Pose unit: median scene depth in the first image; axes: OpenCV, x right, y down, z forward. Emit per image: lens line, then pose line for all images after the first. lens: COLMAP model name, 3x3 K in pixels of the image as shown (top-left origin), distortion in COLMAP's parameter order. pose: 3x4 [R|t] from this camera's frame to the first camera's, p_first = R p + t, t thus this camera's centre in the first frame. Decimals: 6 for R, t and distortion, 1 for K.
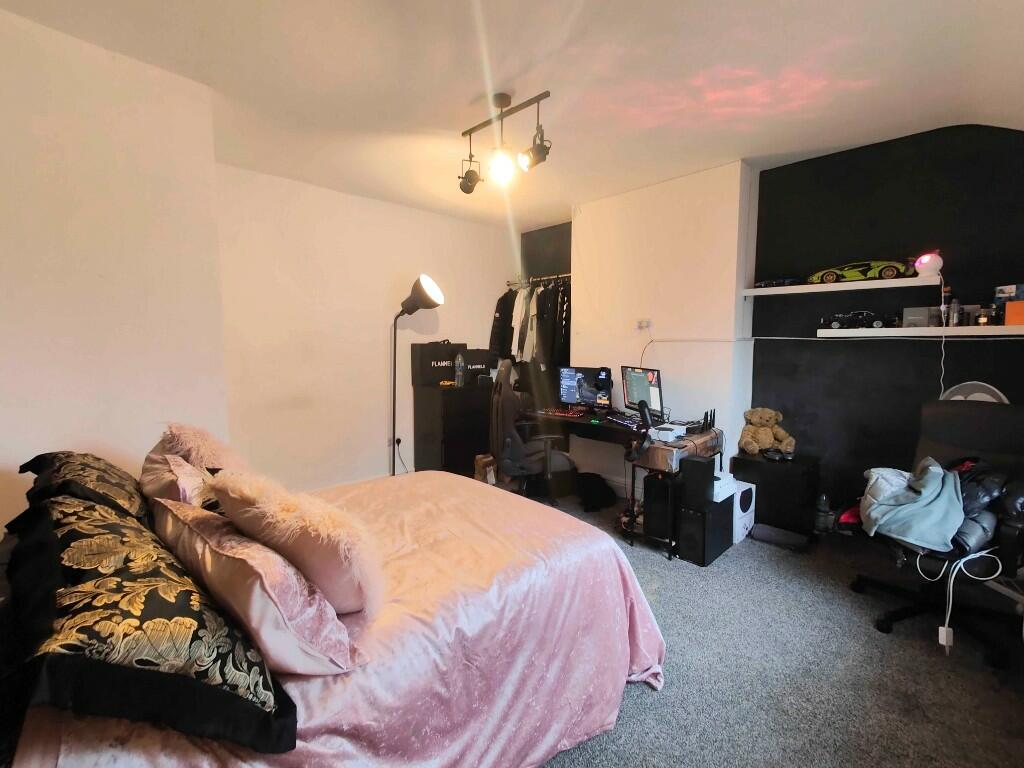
lens RADIAL K [[451.1, 0, 510.6], [0, 451.1, 382.6], [0, 0, 1]] dist [0.002802, 0.000292]
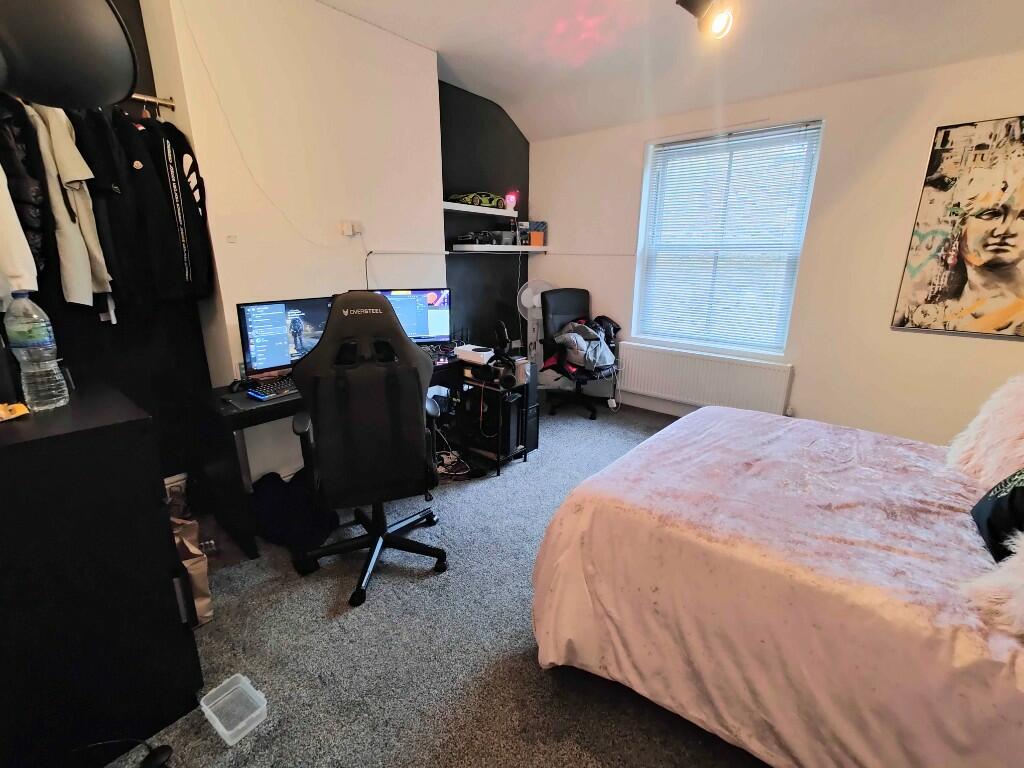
lens RADIAL K [[451.1, 0, 510.6], [0, 451.1, 382.6], [0, 0, 1]] dist [0.002802, 0.000292]
pose [[-0.096440, -0.263005, 0.959962, -0.575111], [0.097425, 0.957332, 0.272072, -0.078898], [-0.990559, 0.119762, -0.066702, 0.982872]]
